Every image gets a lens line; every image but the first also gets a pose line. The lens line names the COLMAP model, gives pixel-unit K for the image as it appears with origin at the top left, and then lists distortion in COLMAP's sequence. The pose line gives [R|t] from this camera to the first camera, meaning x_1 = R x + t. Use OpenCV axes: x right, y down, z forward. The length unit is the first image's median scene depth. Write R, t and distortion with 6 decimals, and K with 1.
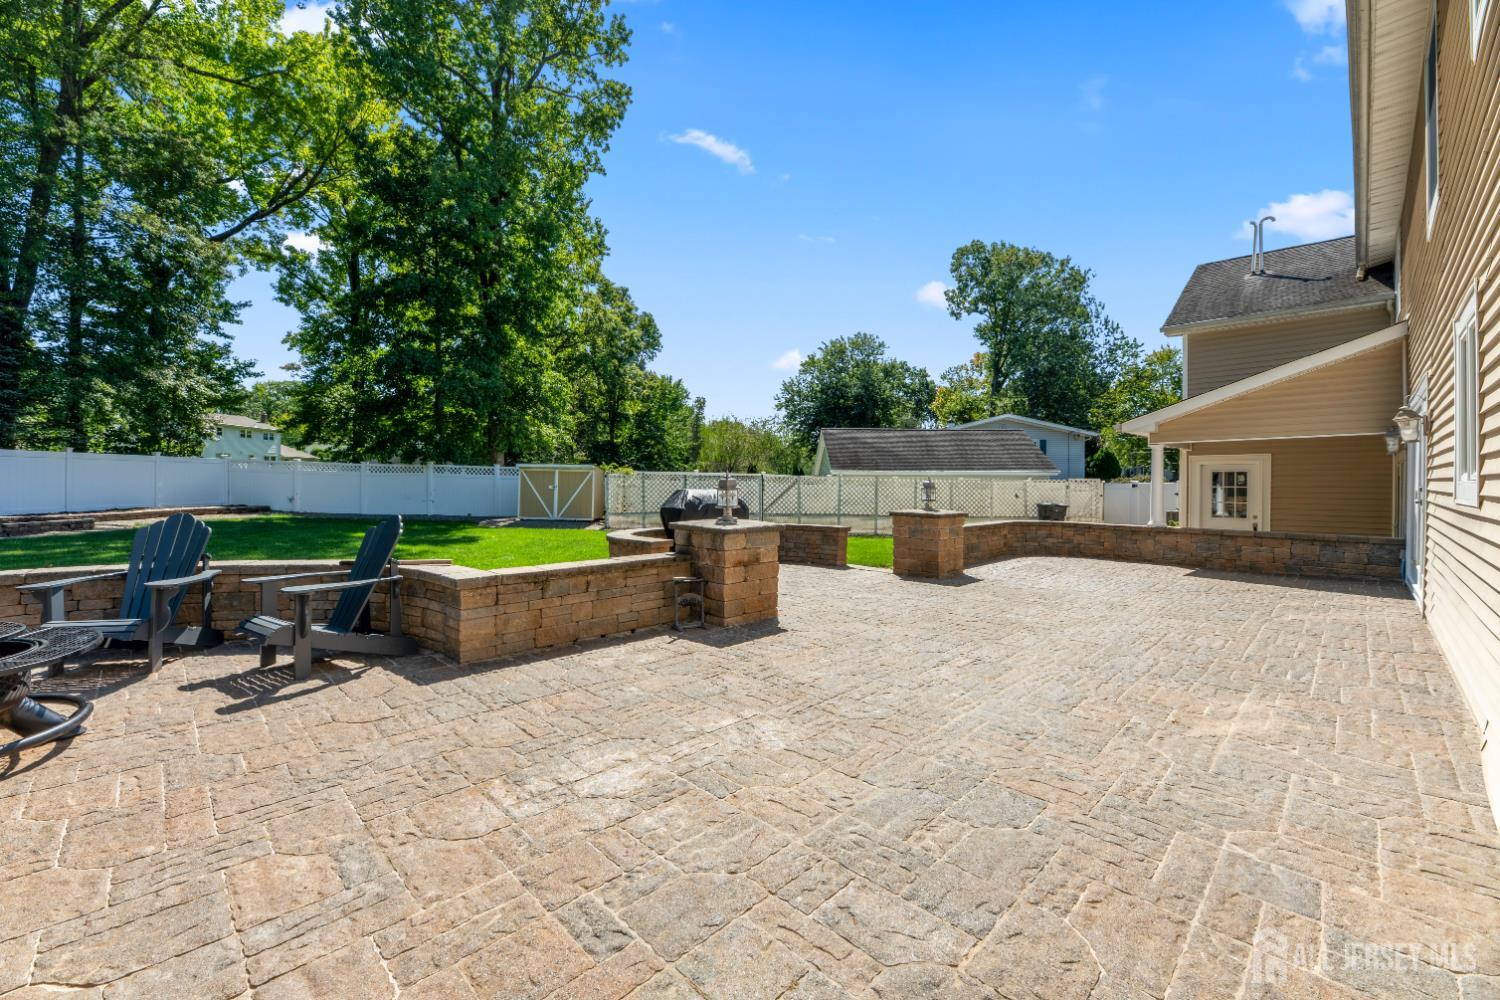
lens RADIAL K [[605.9, 0, 748.7], [0, 605.9, 490.4], [0, 0, 1]] dist [0.007948, -0.008927]
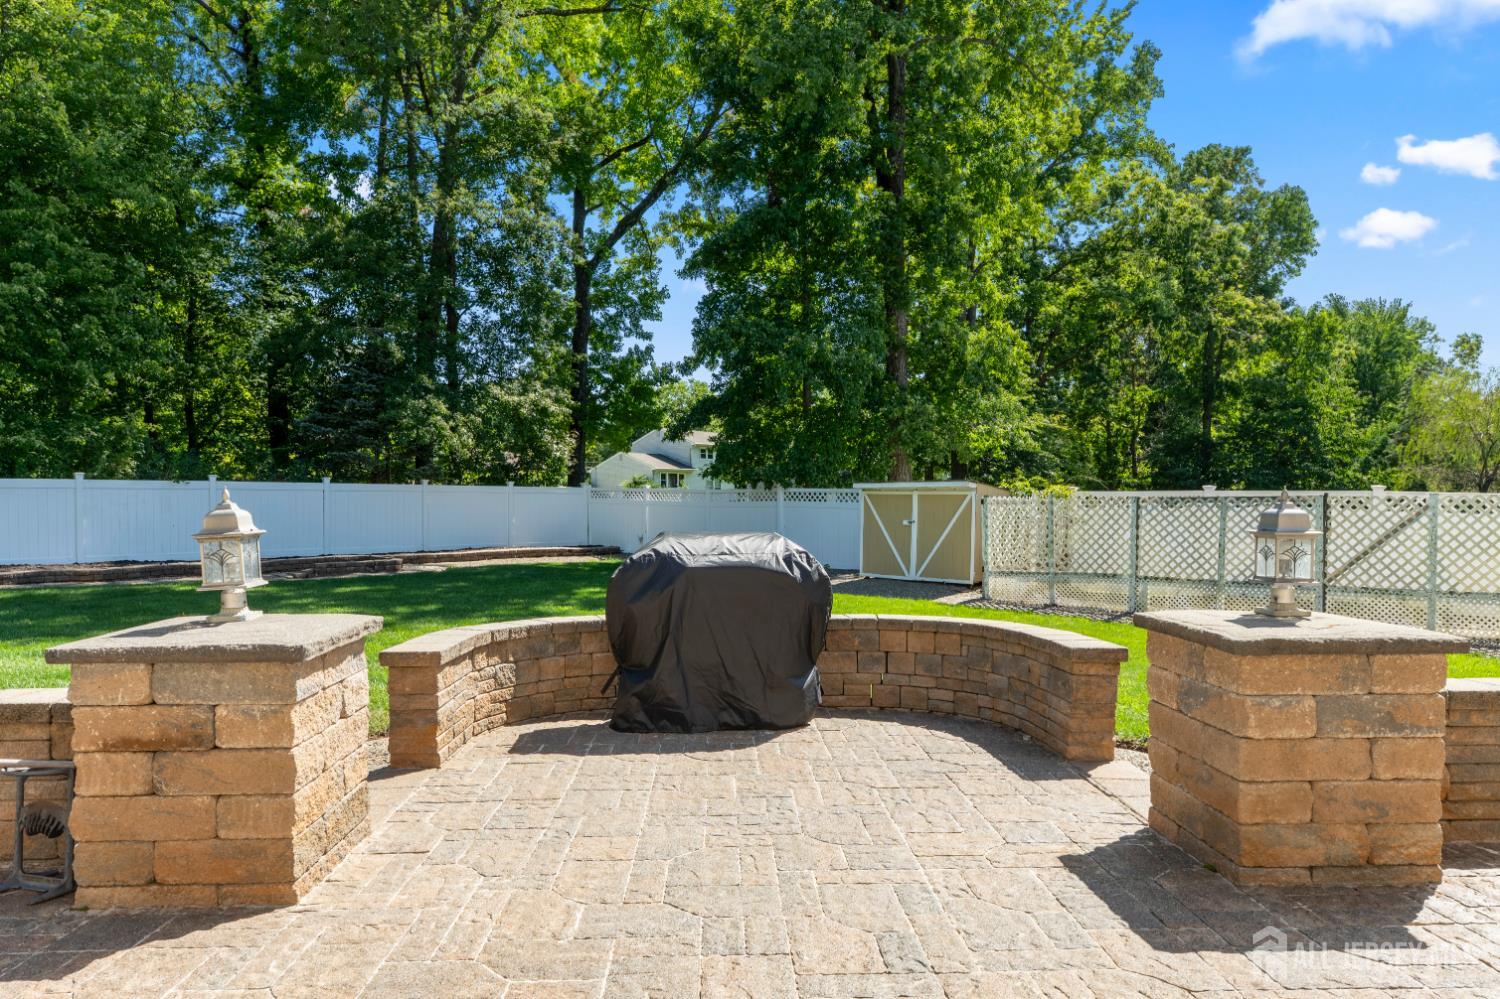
lens RADIAL K [[962.6, 0, 749.9], [0, 962.6, 542.7], [0, 0, 1]] dist [0.005064, 0.001024]
pose [[0.736395, 0.012921, -0.676429, 0.114529], [0.000166, 0.999814, 0.019279, -0.003106], [0.676552, -0.014309, 0.736256, 0.141043]]
